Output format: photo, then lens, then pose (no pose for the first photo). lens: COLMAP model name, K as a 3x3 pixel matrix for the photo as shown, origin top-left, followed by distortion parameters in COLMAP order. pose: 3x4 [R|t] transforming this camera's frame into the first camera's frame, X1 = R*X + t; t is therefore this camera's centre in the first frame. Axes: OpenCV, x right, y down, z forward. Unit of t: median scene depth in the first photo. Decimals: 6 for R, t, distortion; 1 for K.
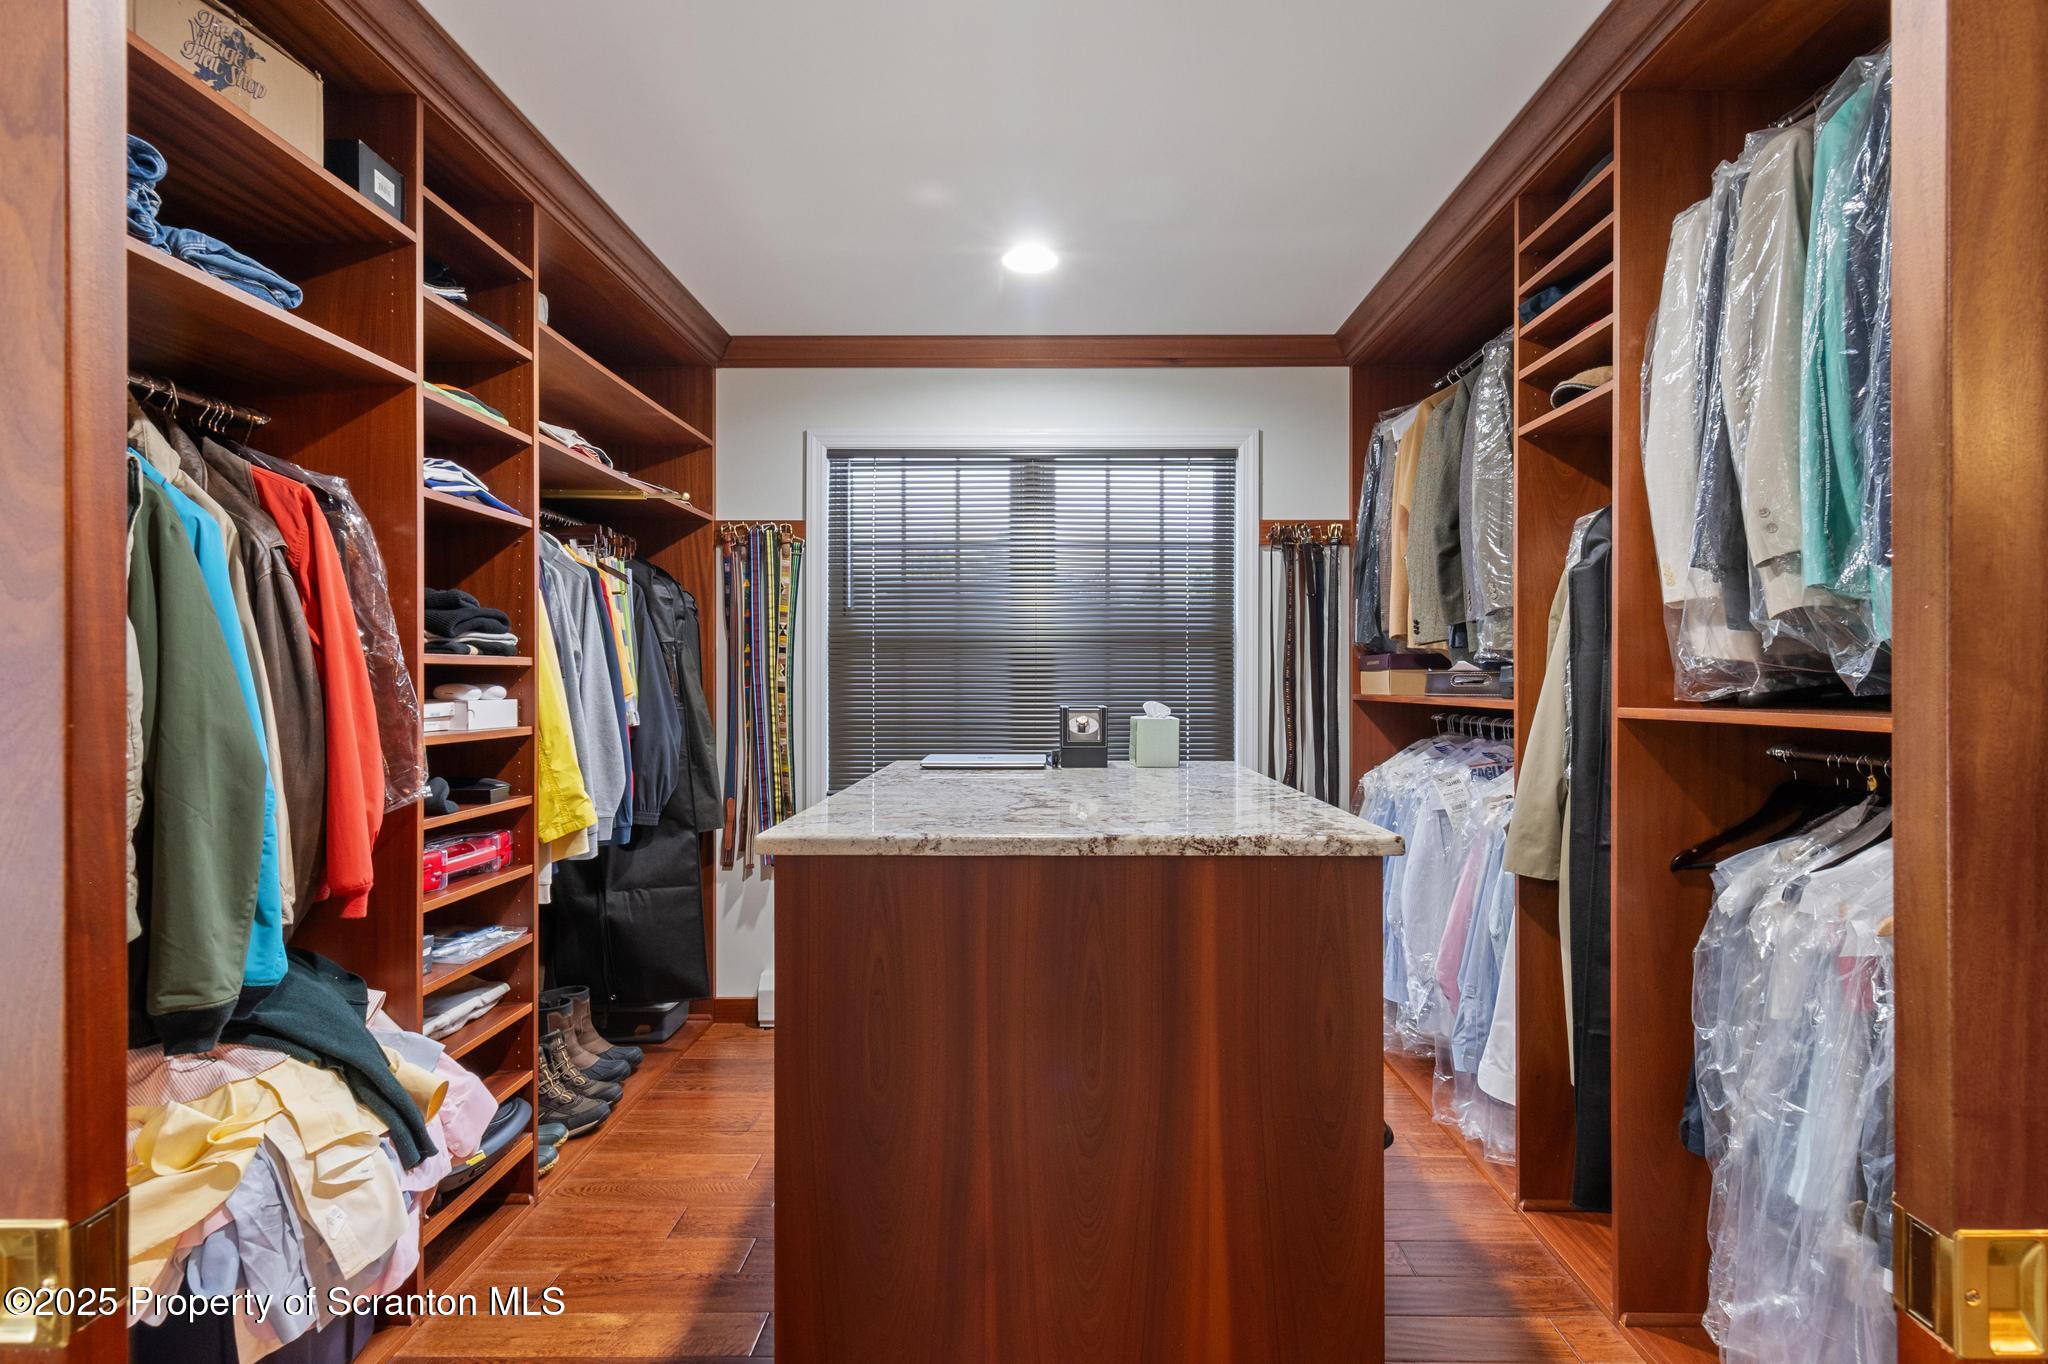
lens RADIAL K [[921.8, 0, 1036.7], [0, 921.8, 683.3], [0, 0, 1]] dist [-0.003031, -0.000569]
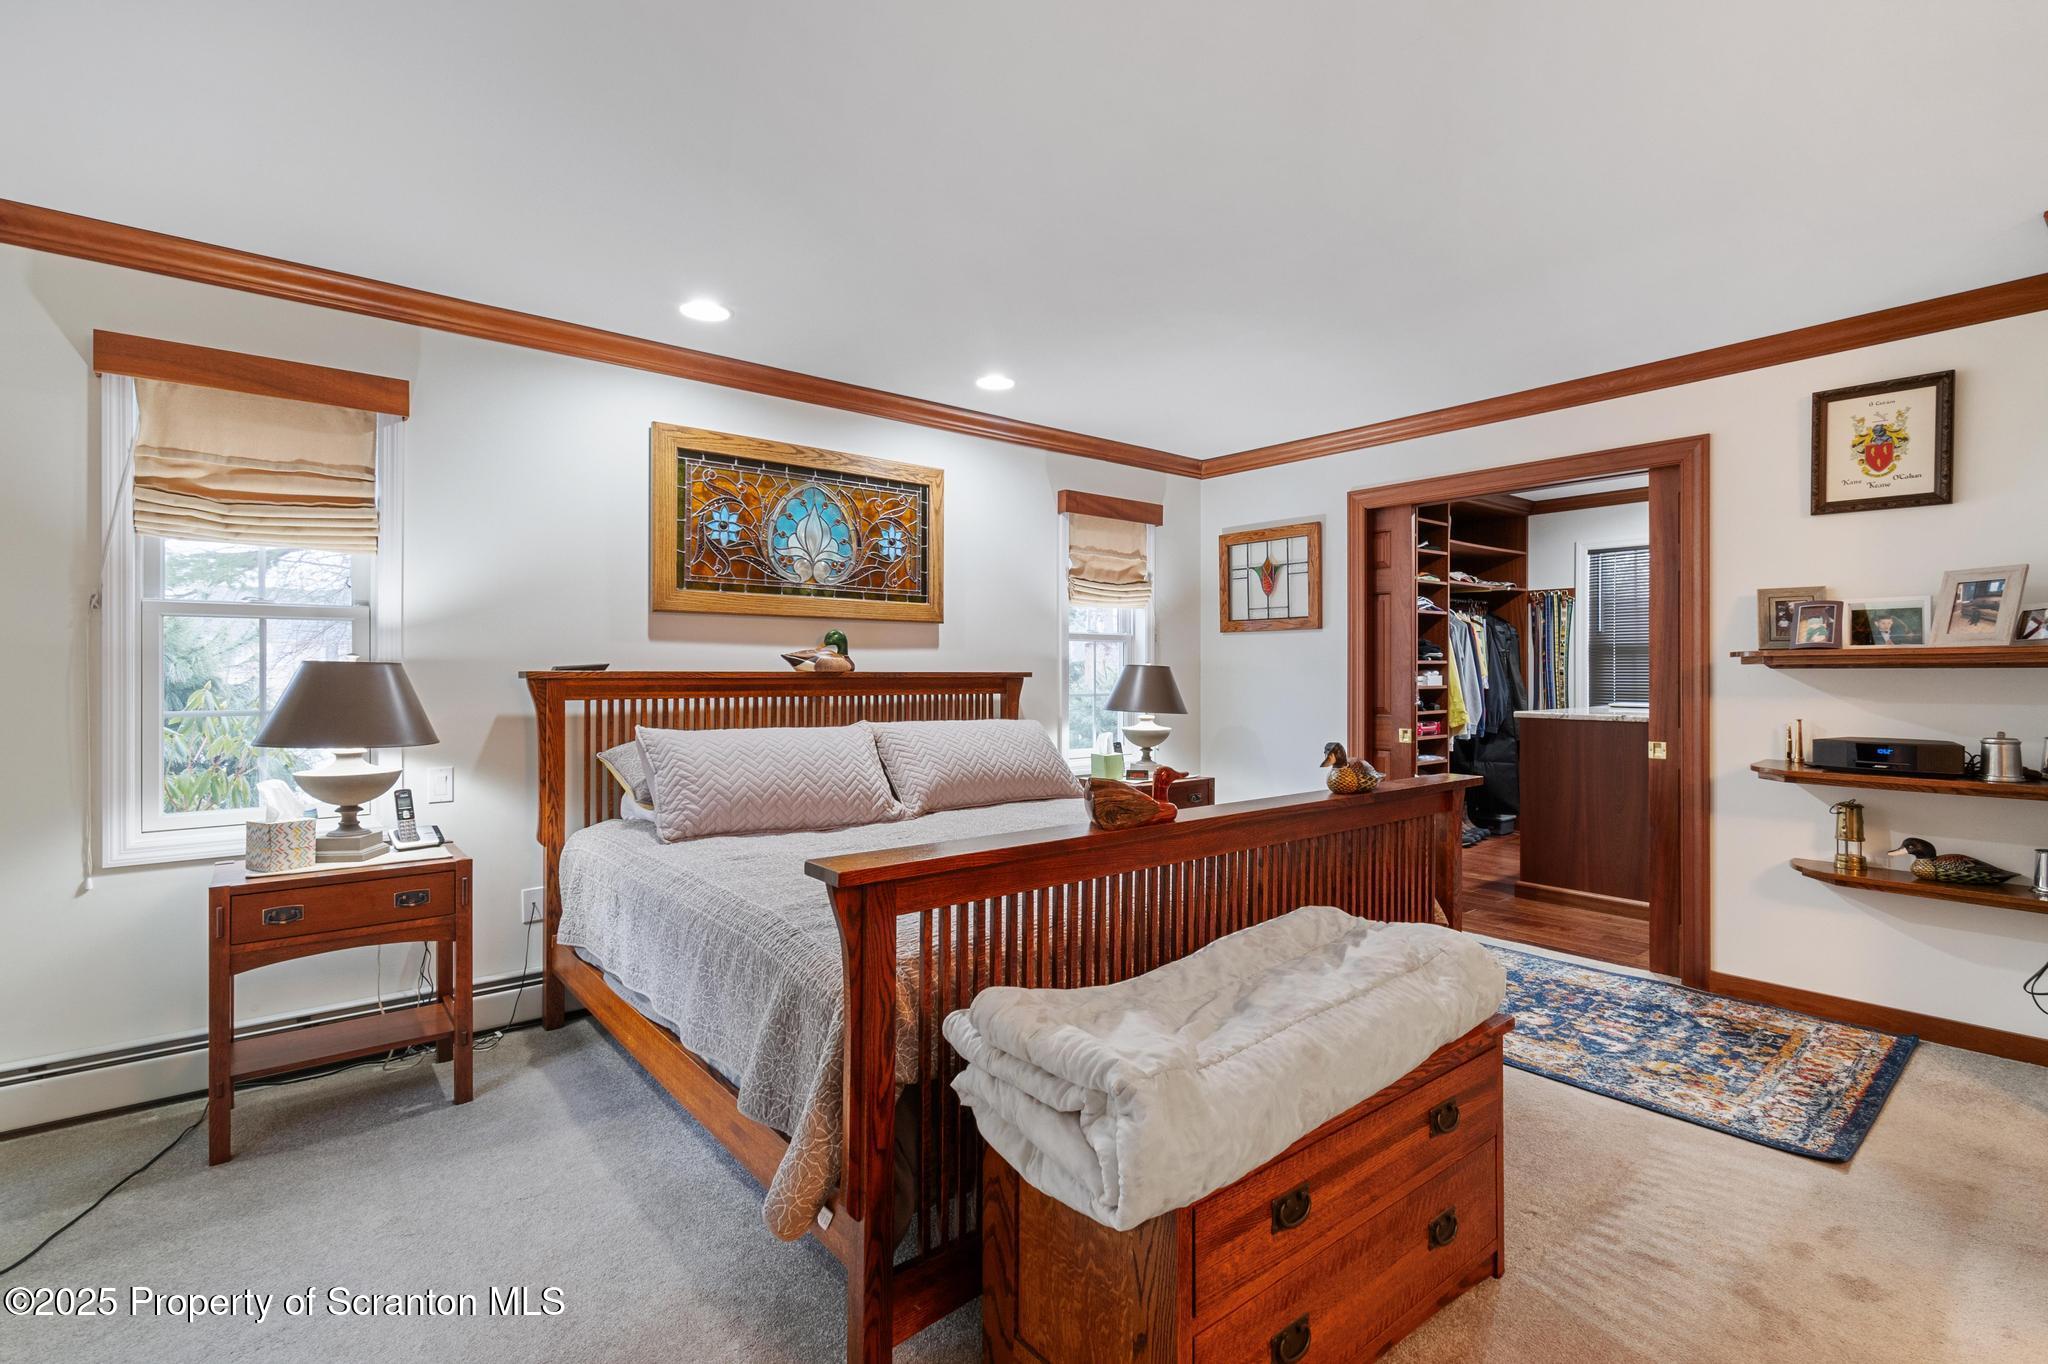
lens RADIAL K [[921.8, 0, 1035.5], [0, 921.8, 677.8], [0, 0, 1]] dist [-0.003031, -0.000569]
pose [[0.635791, 0.003032, -0.771855, 0.673531], [-0.000353, 0.999993, 0.003637, 0.011770], [0.771861, -0.002040, 0.635788, -1.440626]]
